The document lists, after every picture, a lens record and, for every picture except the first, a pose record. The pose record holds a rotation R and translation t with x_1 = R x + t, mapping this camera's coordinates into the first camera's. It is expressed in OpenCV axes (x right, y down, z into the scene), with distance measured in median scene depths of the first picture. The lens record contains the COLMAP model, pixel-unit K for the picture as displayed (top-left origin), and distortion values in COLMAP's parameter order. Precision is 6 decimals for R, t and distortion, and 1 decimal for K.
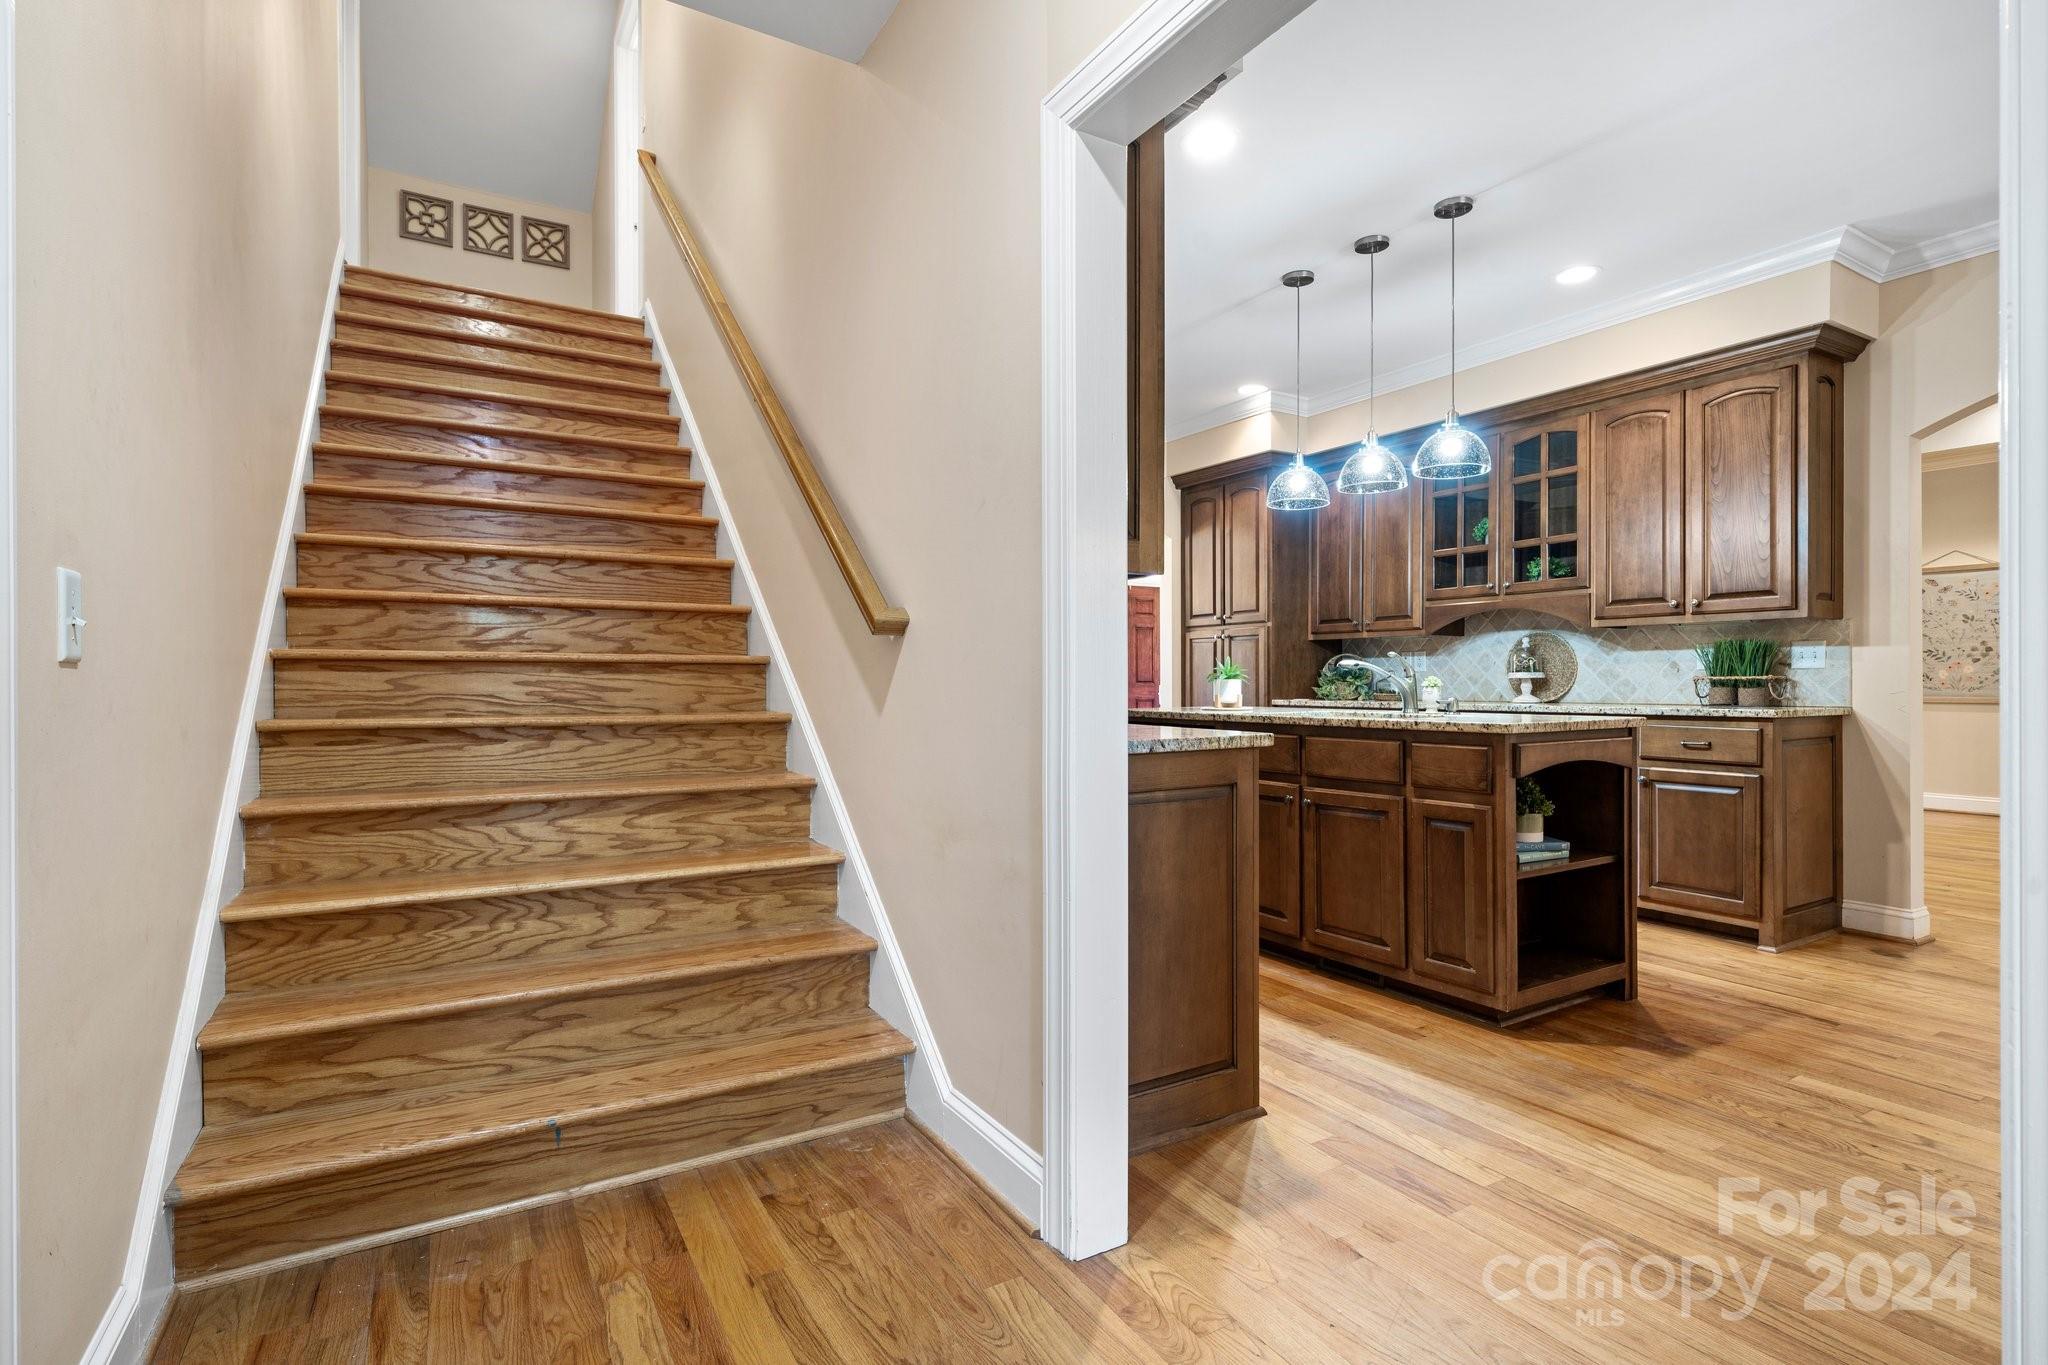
lens RADIAL K [[998.1, 0, 1016.6], [0, 998.1, 683.3], [0, 0, 1]] dist [0.000994, -0.001566]
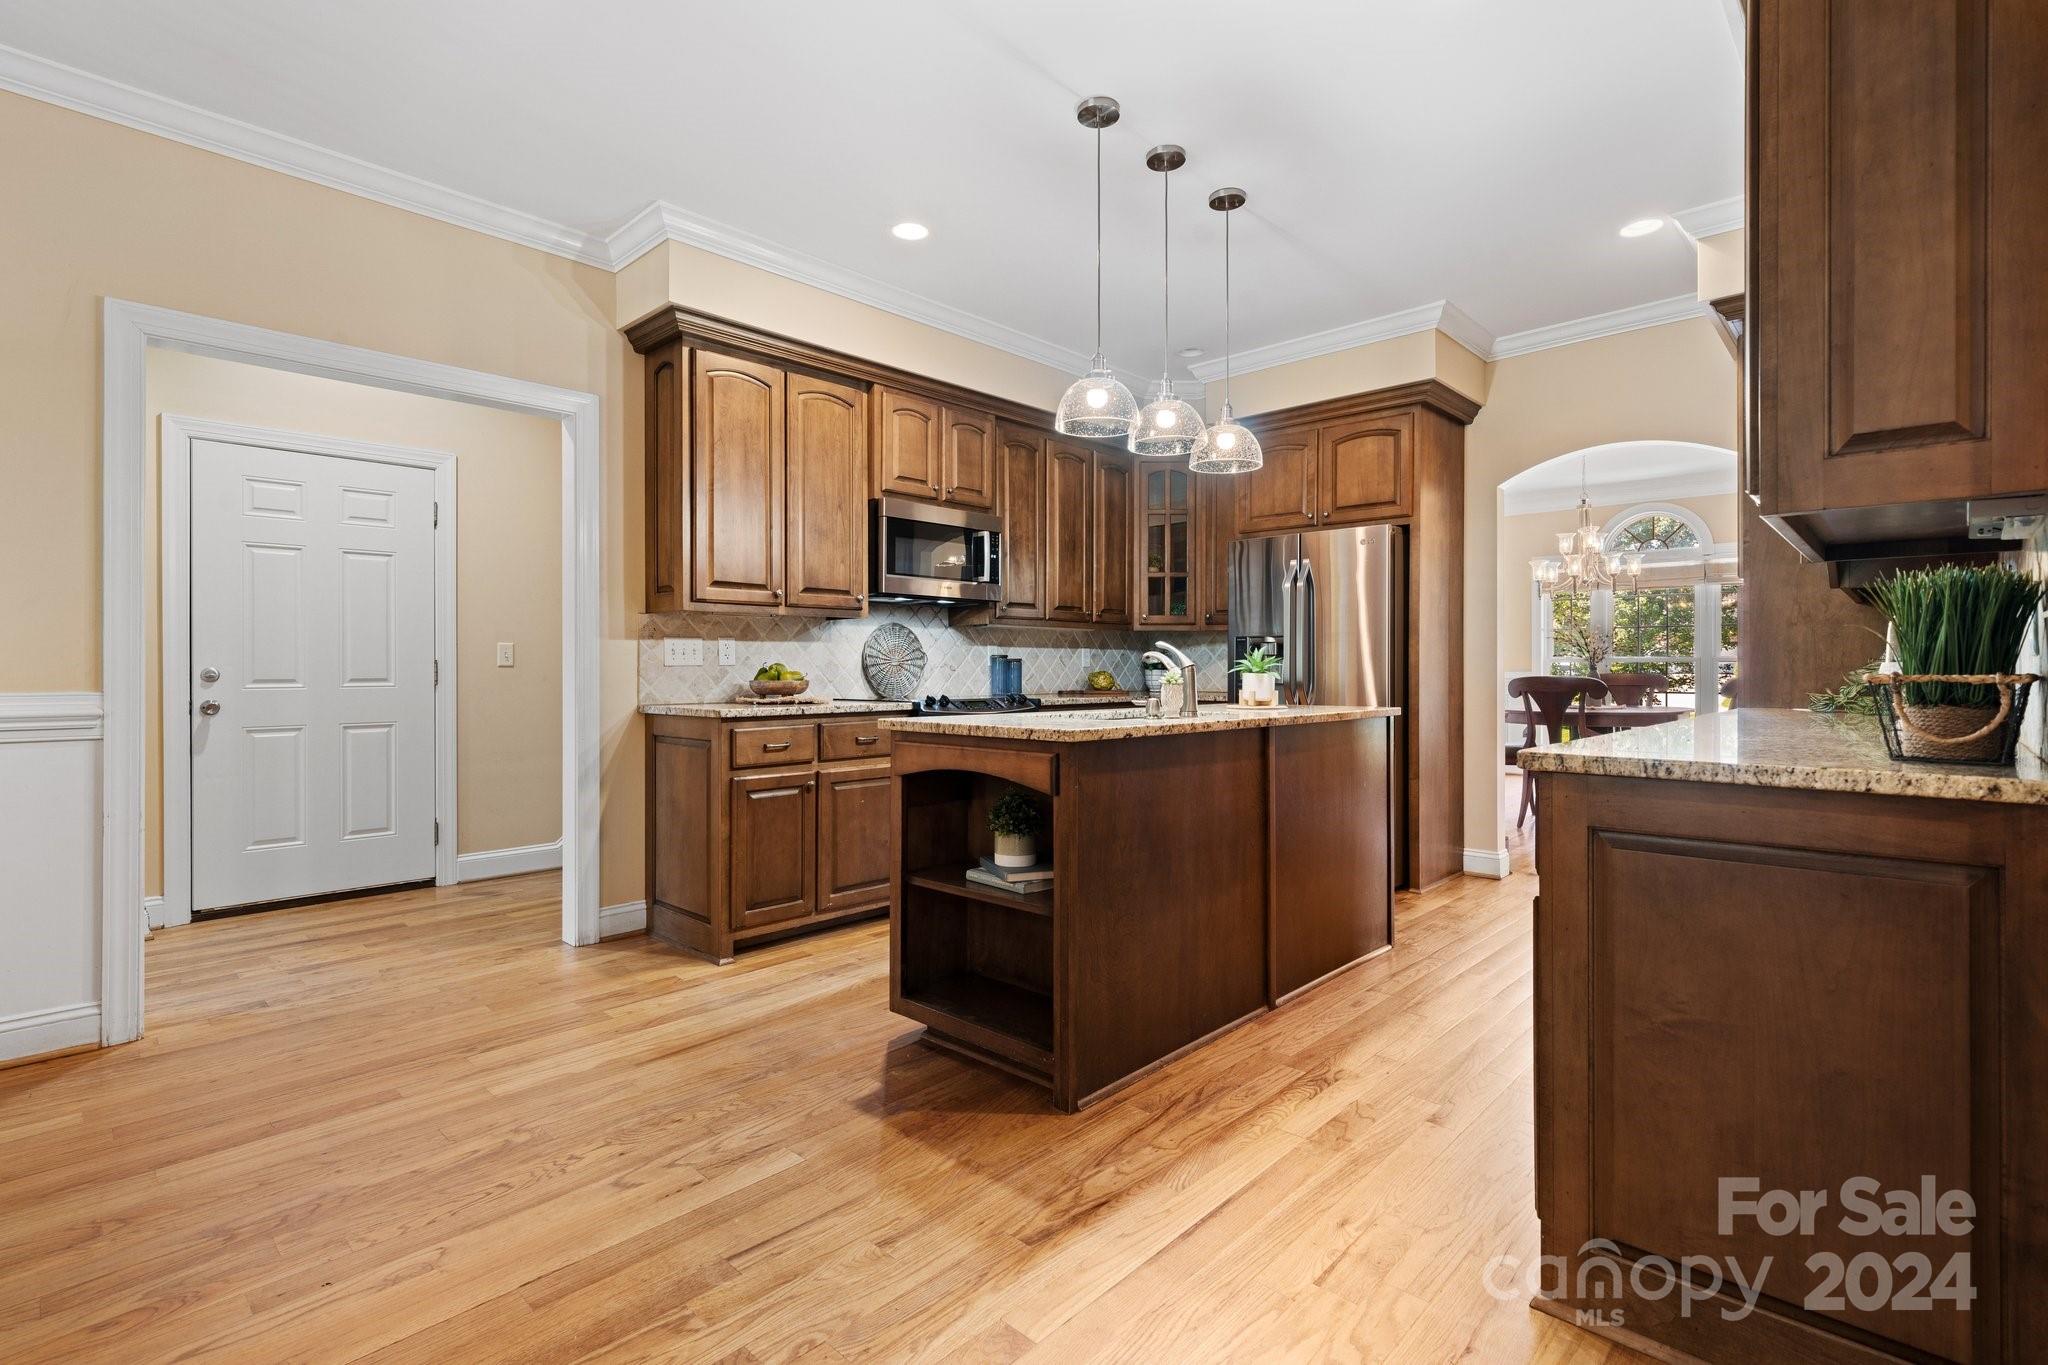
lens RADIAL K [[965.6, 0, 1015.0], [0, 965.6, 665.1], [0, 0, 1]] dist [-0.002230, 0.000414]
pose [[0.260980, 0.003231, -0.965339, 1.455848], [-0.005790, 0.999982, 0.001781, -0.018898], [0.965327, 0.005124, 0.260994, 0.868557]]
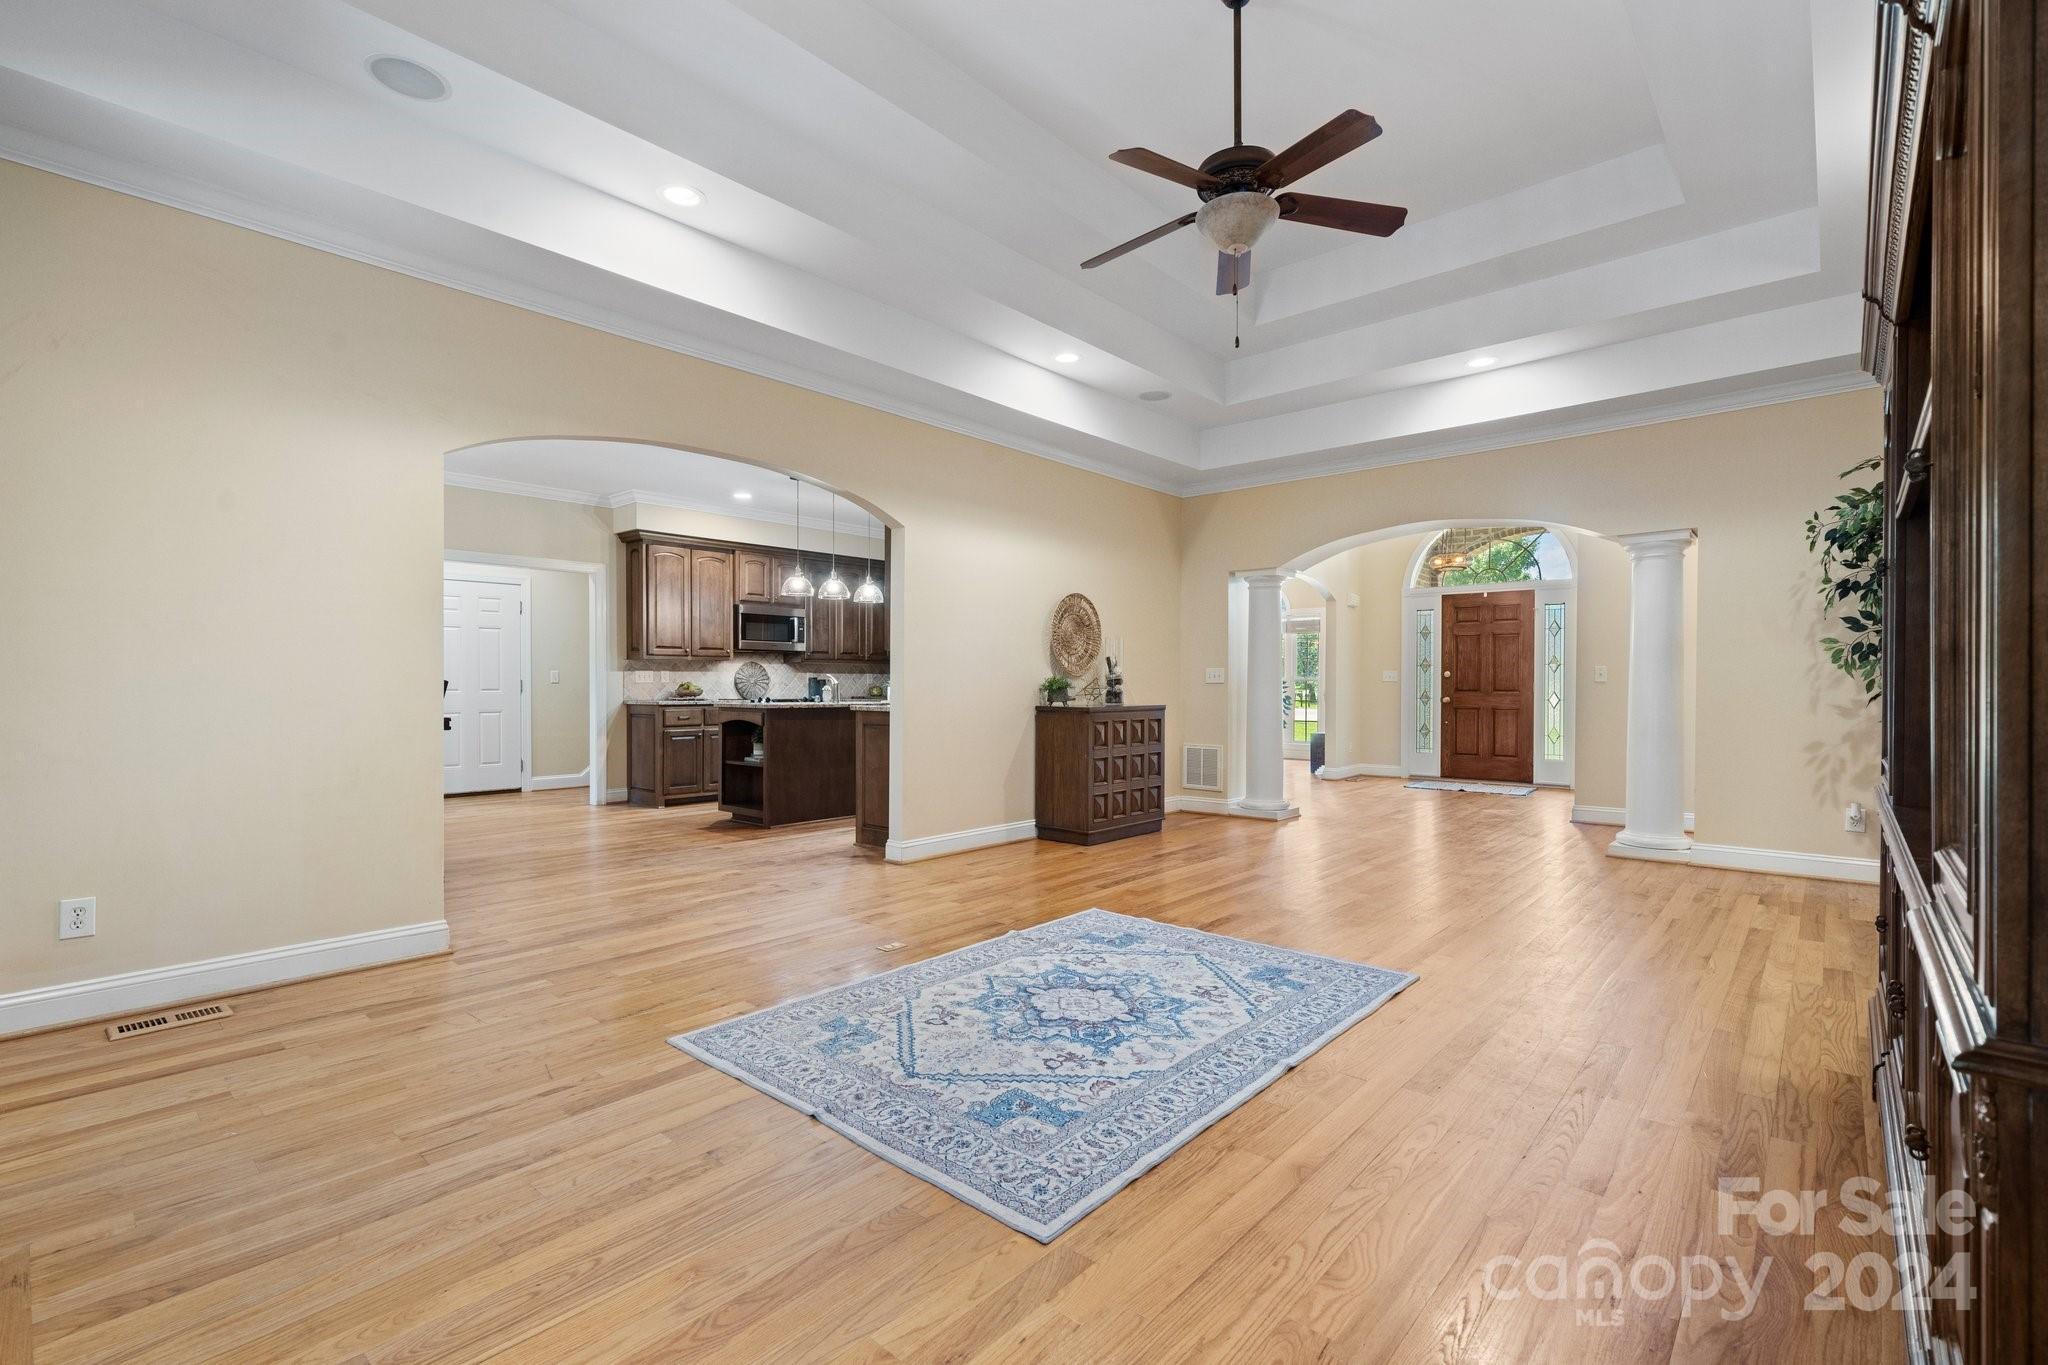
lens RADIAL K [[916.8, 0, 1019.6], [0, 916.8, 690.0], [0, 0, 1]] dist [-0.001607, 0.000989]
pose [[0.296851, 0.012446, -0.954843, 3.103576], [-0.006755, 0.999917, 0.010934, -0.030125], [0.954900, 0.003204, 0.296910, 1.042518]]
